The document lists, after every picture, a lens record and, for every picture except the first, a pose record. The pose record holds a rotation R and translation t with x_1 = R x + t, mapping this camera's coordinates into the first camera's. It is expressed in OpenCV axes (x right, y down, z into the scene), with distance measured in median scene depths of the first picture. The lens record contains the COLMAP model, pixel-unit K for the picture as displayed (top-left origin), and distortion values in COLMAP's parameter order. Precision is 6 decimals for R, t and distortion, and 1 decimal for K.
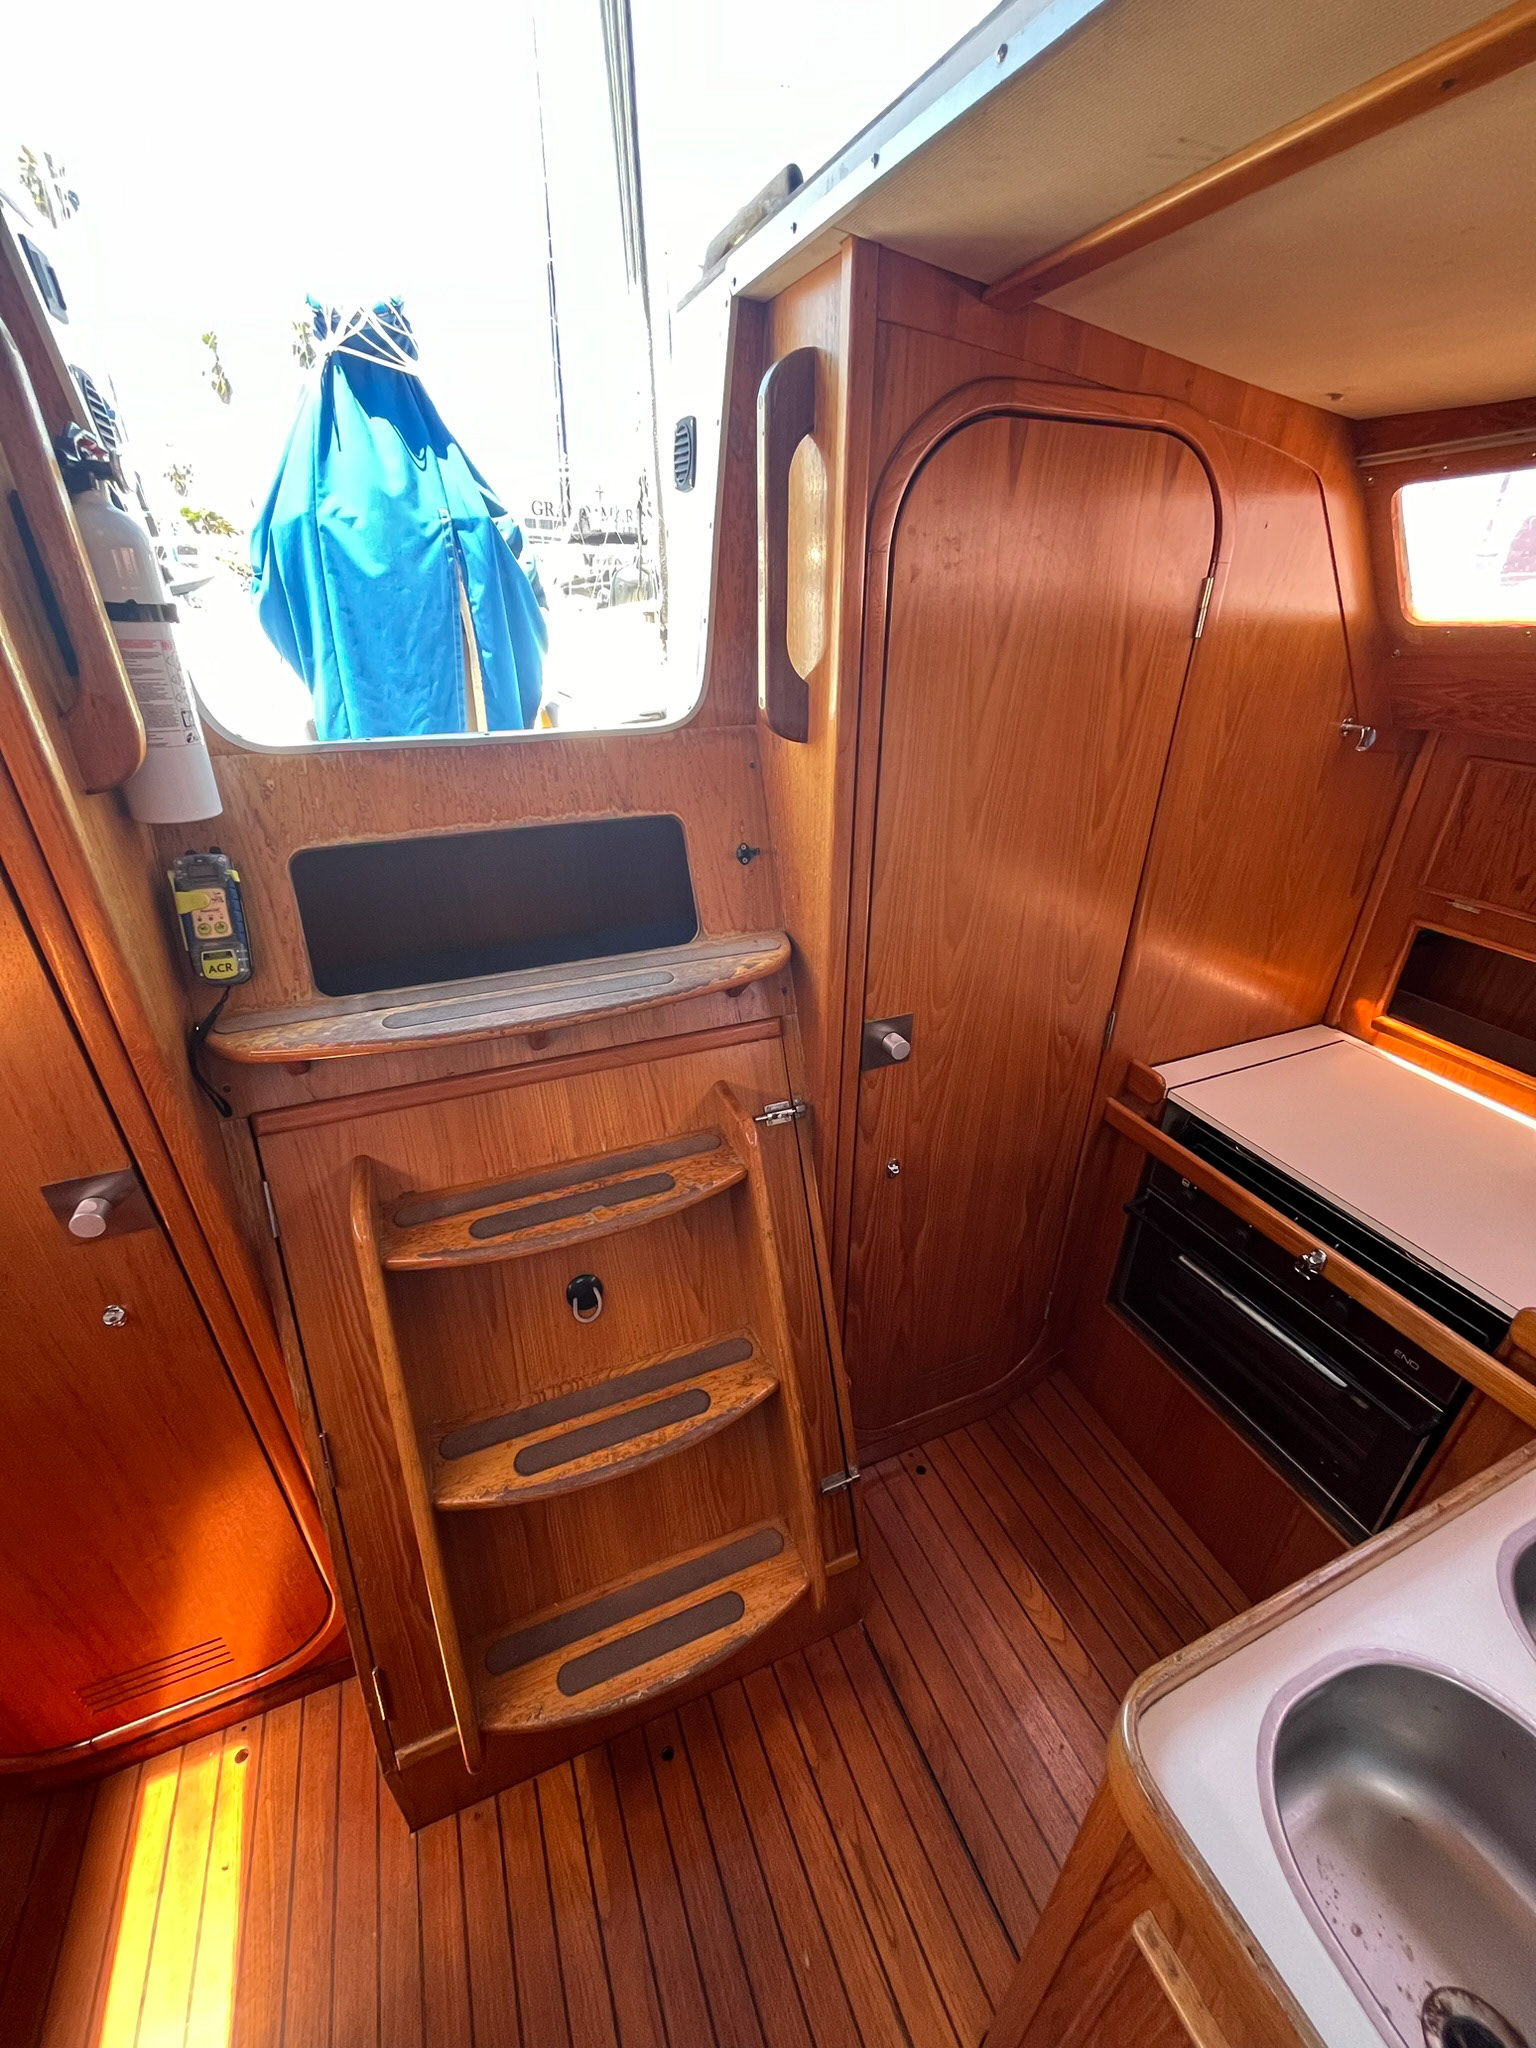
lens RADIAL K [[821.8, 0, 771.9], [0, 821.8, 1027.1], [0, 0, 1]] dist [-0.002626, -0.000254]
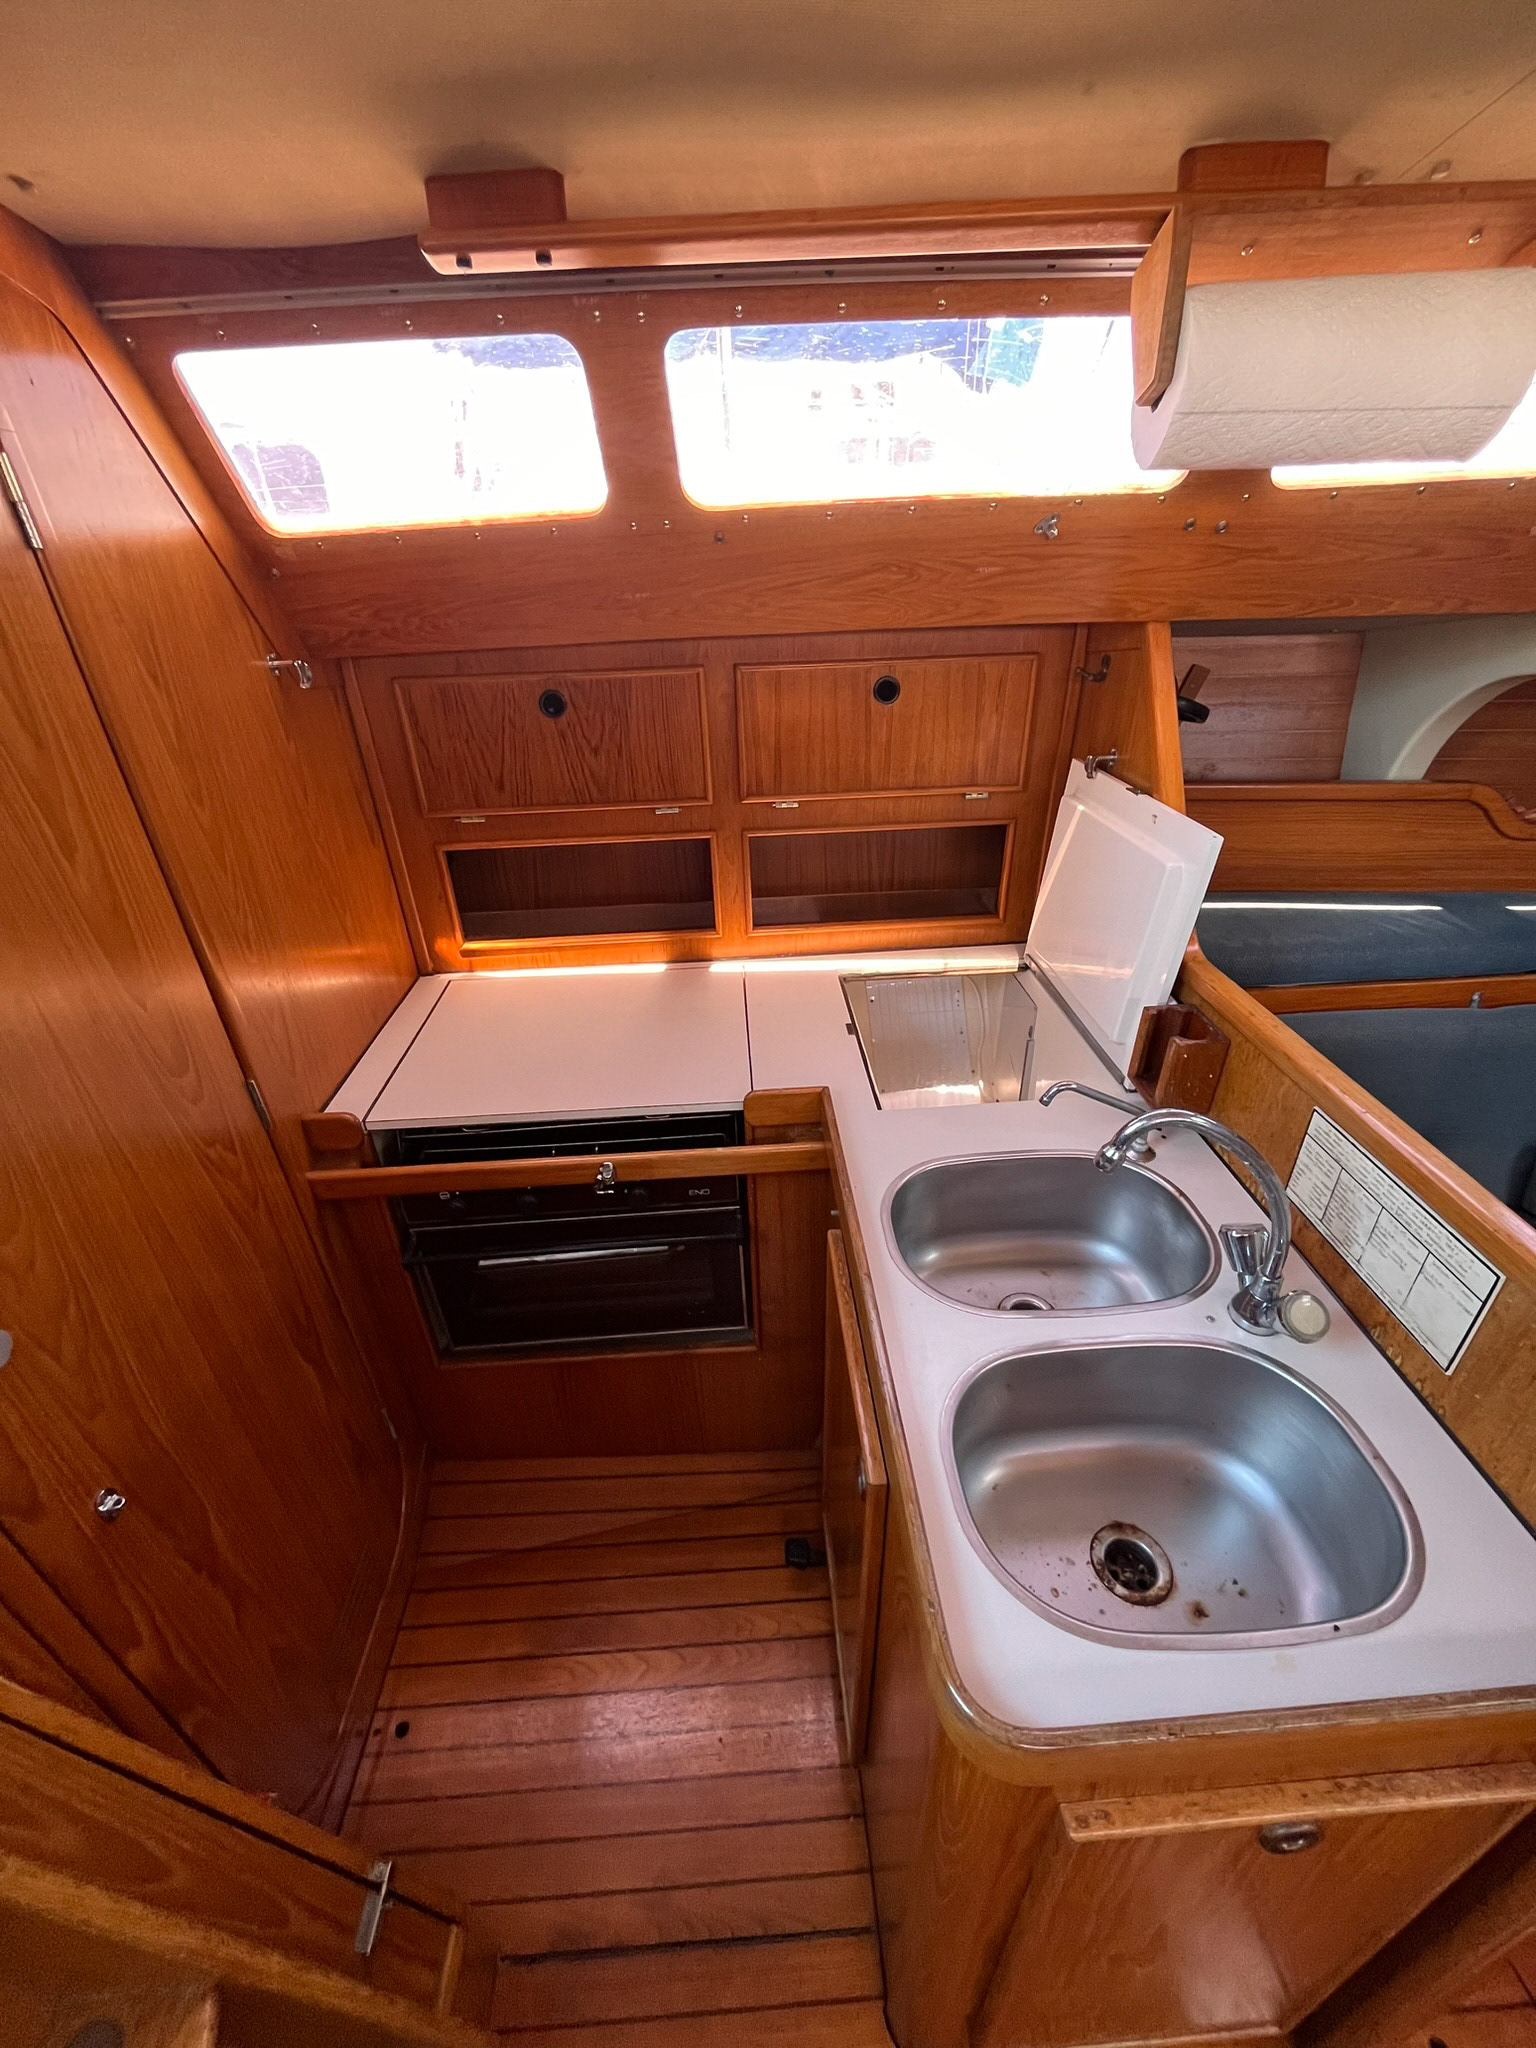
lens RADIAL K [[821.8, 0, 768.3], [0, 821.8, 1027.8], [0, 0, 1]] dist [-0.002626, -0.000254]
pose [[0.338476, -0.477868, 0.810603, -0.002409], [0.463158, 0.834479, 0.298546, -0.072797], [-0.819096, 0.274387, 0.503779, 0.275314]]
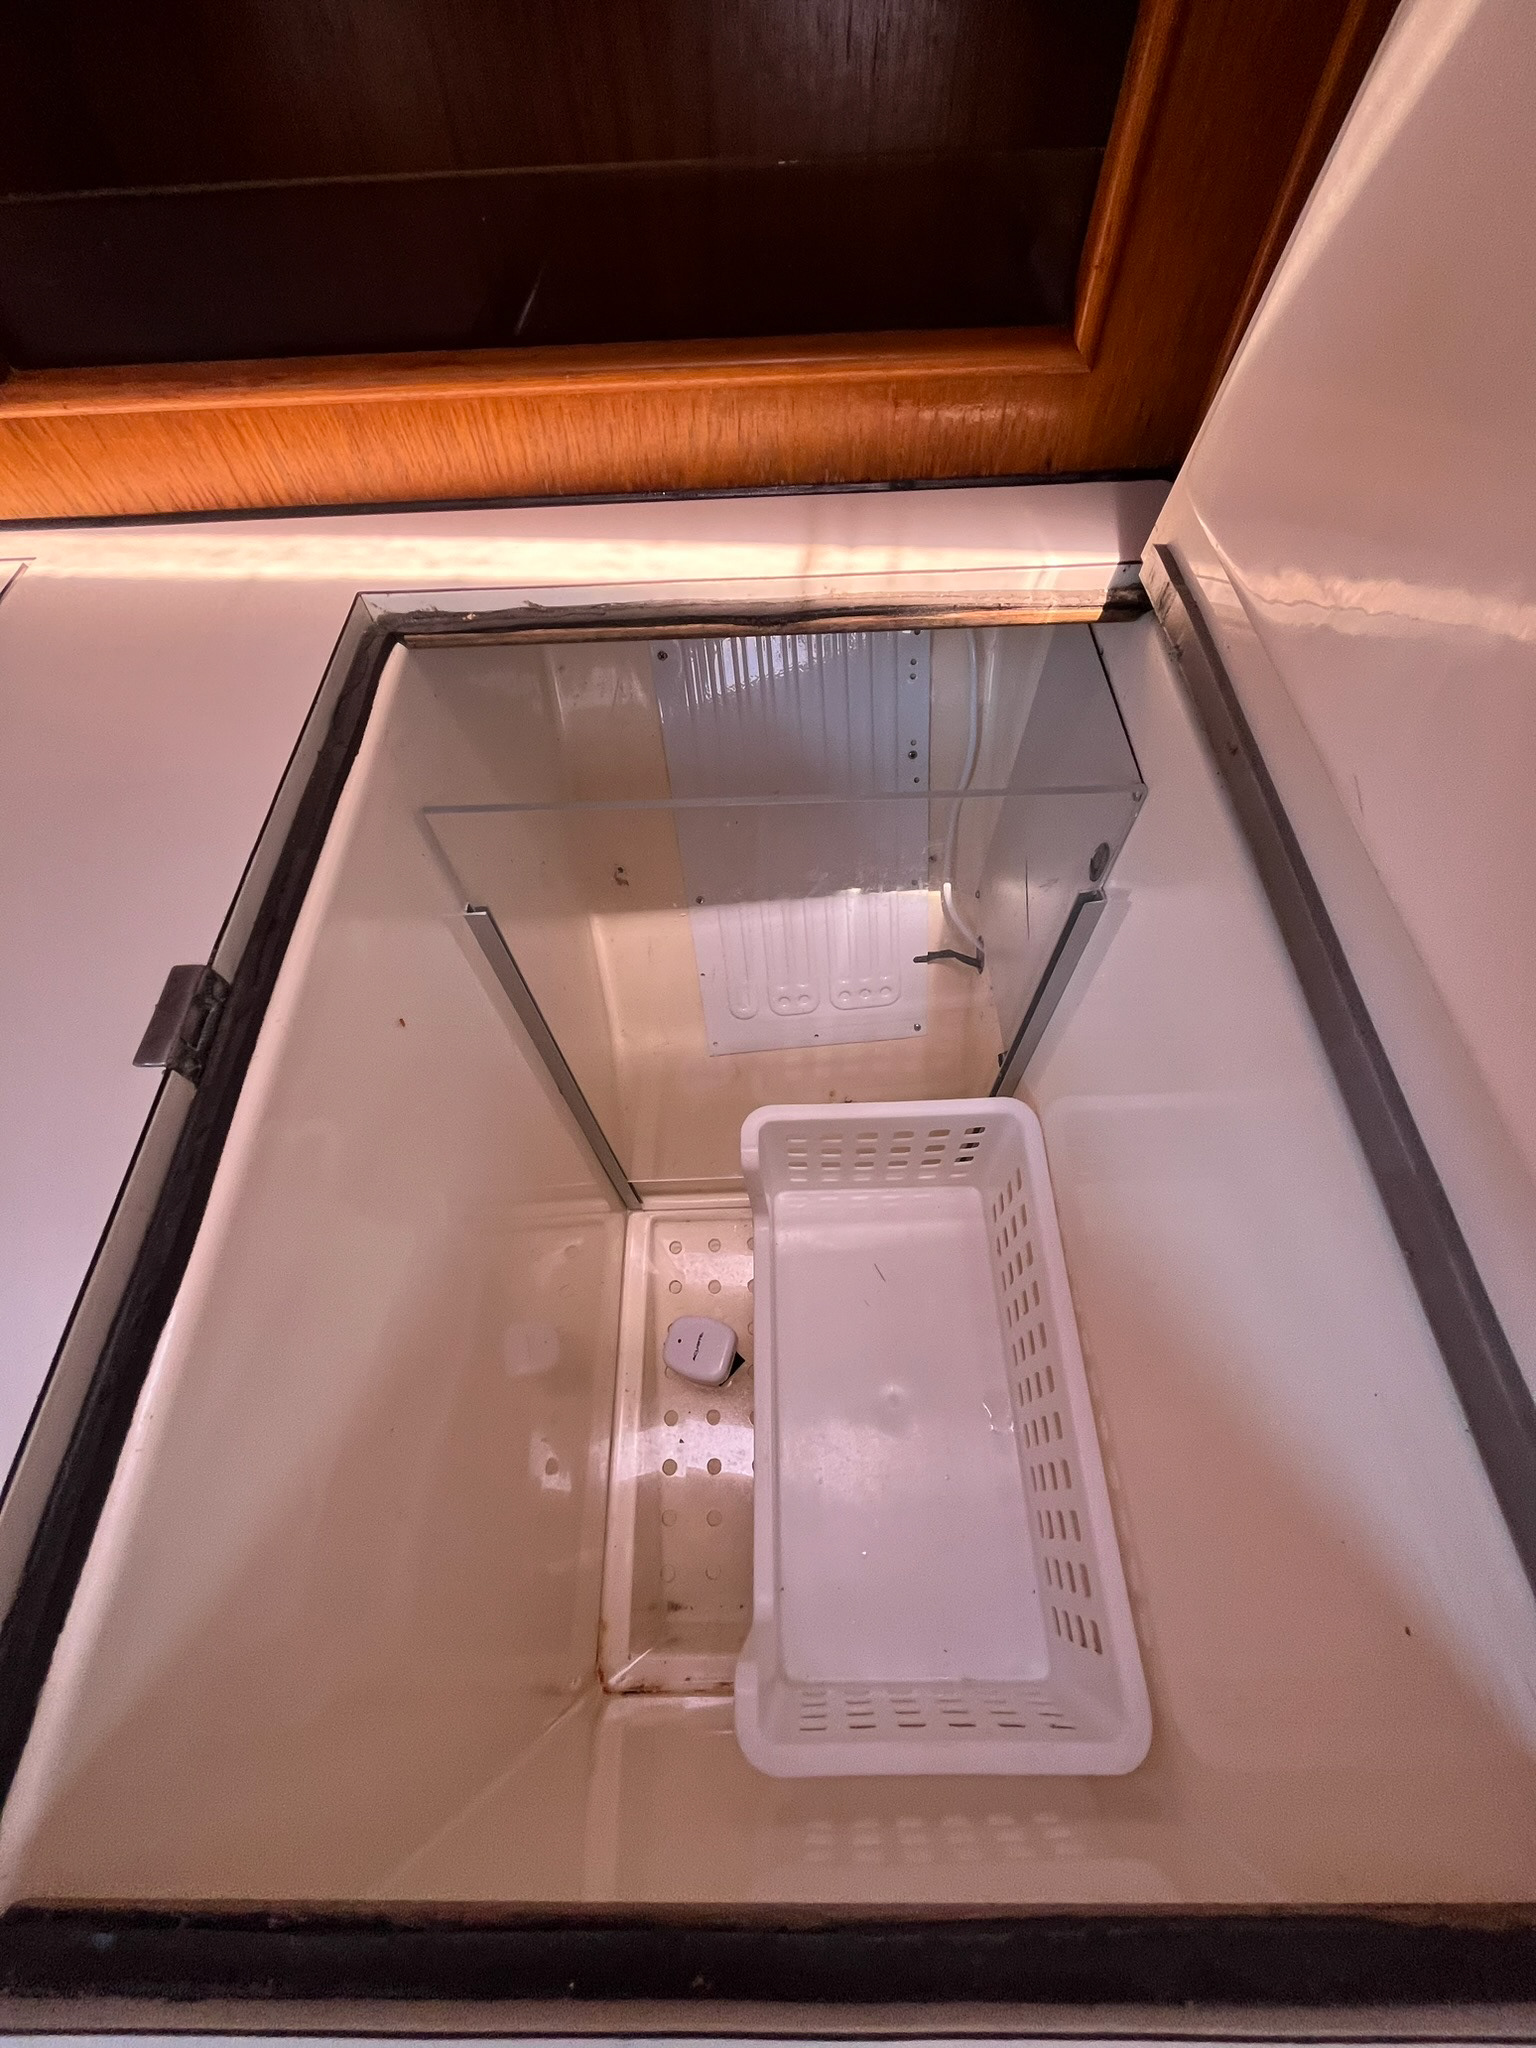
lens RADIAL K [[821.8, 0, 771.6], [0, 821.8, 1022.2], [0, 0, 1]] dist [-0.002626, -0.000254]
pose [[0.383525, -0.806872, 0.449296, 0.932518], [0.454219, 0.588391, 0.668940, 0.252503], [-0.804111, -0.052476, 0.592159, 0.494798]]
